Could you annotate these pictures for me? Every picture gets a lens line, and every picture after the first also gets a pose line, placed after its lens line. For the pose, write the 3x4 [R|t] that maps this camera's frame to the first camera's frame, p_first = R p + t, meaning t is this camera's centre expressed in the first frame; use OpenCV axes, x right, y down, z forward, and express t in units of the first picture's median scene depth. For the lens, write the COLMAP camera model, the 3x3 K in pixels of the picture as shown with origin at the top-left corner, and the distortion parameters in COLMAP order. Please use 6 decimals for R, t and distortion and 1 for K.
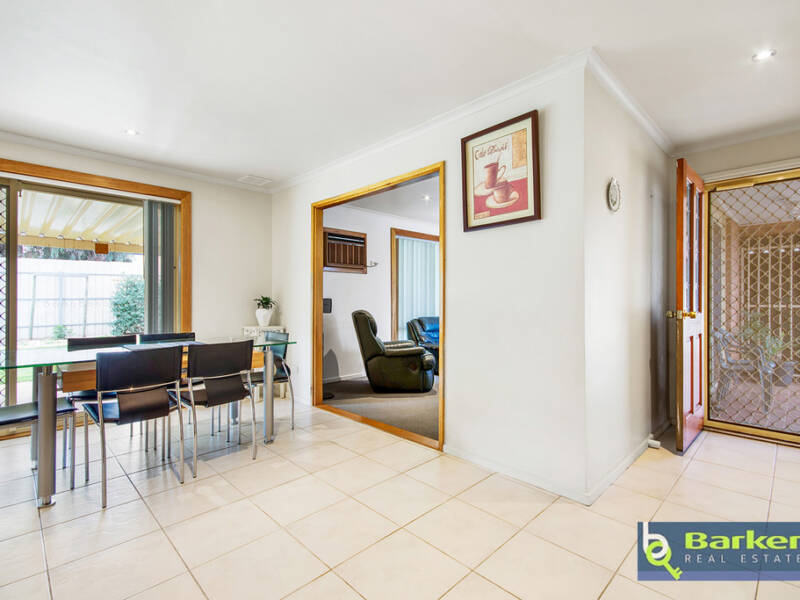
lens RADIAL K [[393.3, 0, 400.0], [0, 393.3, 300.0], [0, 0, 1]] dist [0.011124, -0.001260]
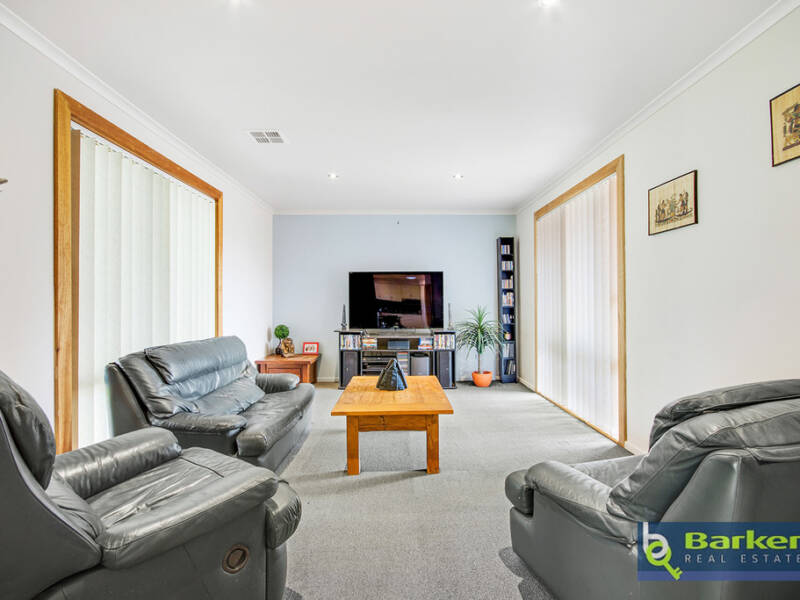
lens RADIAL K [[401.4, 0, 400.0], [0, 401.4, 300.0], [0, 0, 1]] dist [-0.003498, -0.000870]
pose [[0.697435, 0.002541, 0.716643, -0.143179], [0.005175, 0.999950, -0.008582, 0.000659], [-0.716629, 0.009694, 0.697387, 1.267344]]
